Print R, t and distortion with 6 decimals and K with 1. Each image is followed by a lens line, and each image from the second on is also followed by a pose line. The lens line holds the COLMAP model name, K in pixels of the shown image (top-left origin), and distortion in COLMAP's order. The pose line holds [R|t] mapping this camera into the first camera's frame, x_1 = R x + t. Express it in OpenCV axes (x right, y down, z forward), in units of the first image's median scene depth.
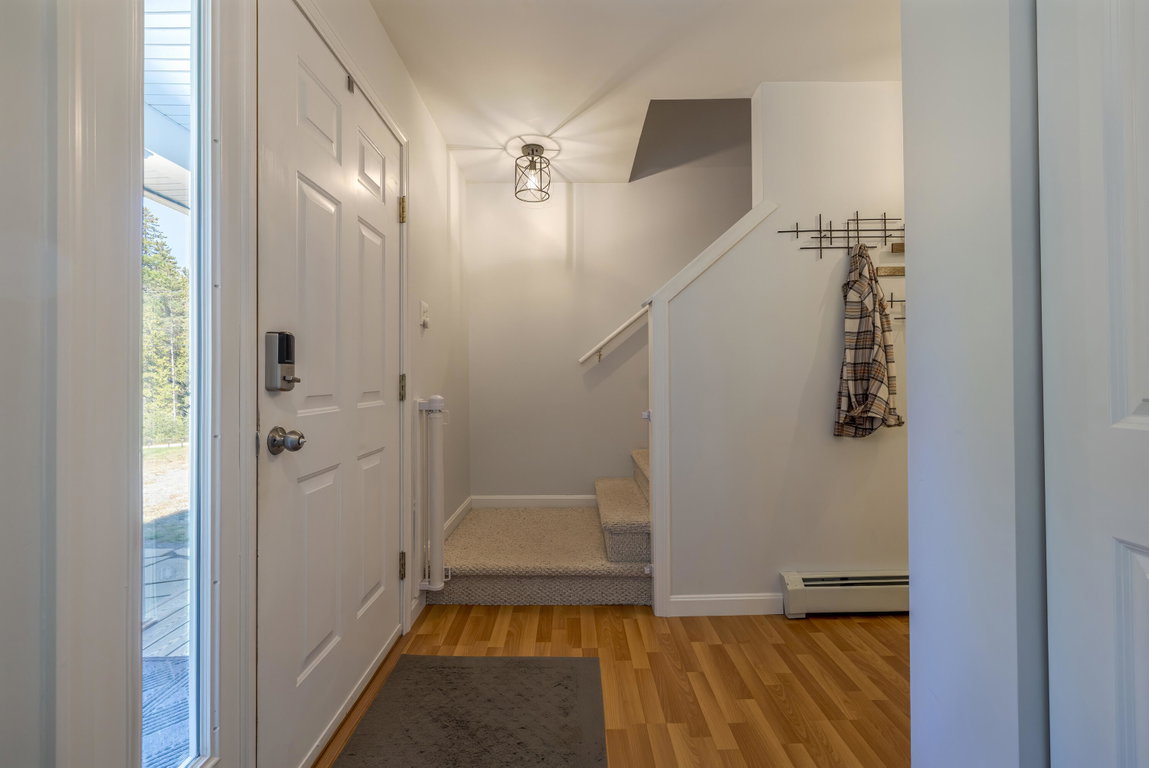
lens RADIAL K [[488.1, 0, 570.1], [0, 488.1, 378.8], [0, 0, 1]] dist [-0.002926, 0.000071]
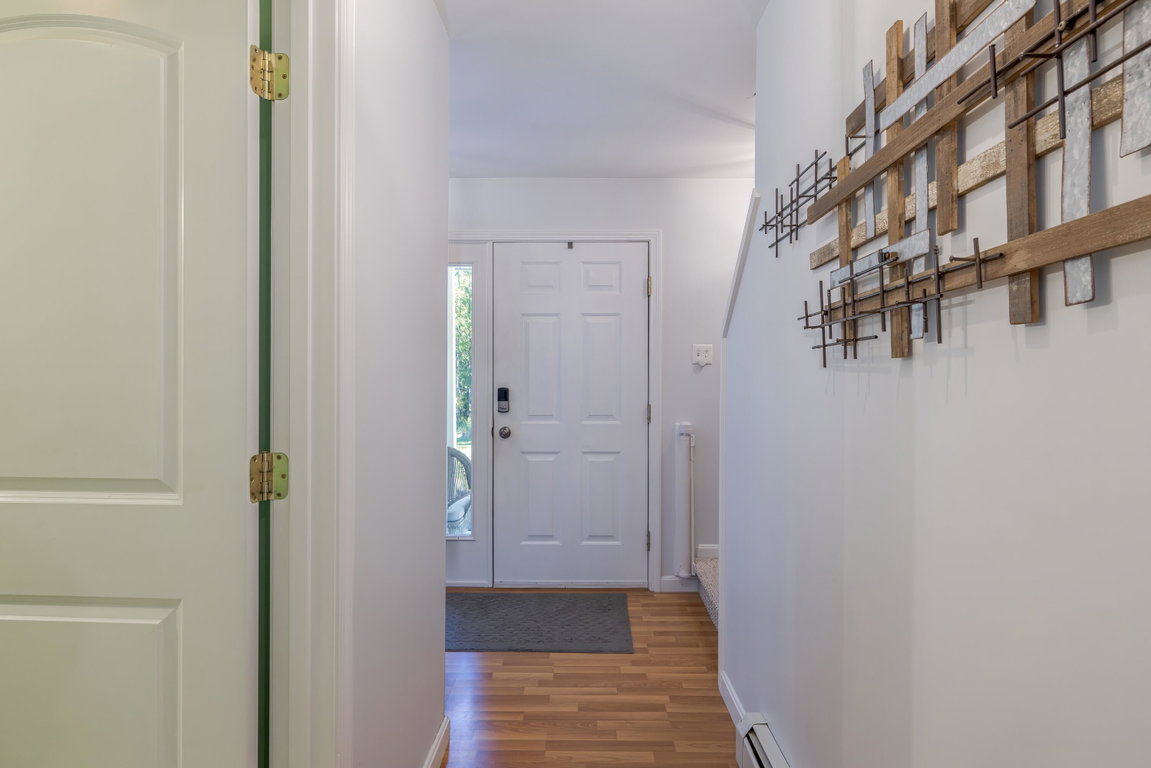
lens RADIAL K [[620.5, 0, 573.0], [0, 620.5, 380.4], [0, 0, 1]] dist [0.010995, 0.001491]
pose [[-0.010157, 0.006409, -0.999928, 1.669621], [-0.002616, 0.999976, 0.006436, -0.102618], [0.999945, 0.002681, -0.010140, 0.928458]]
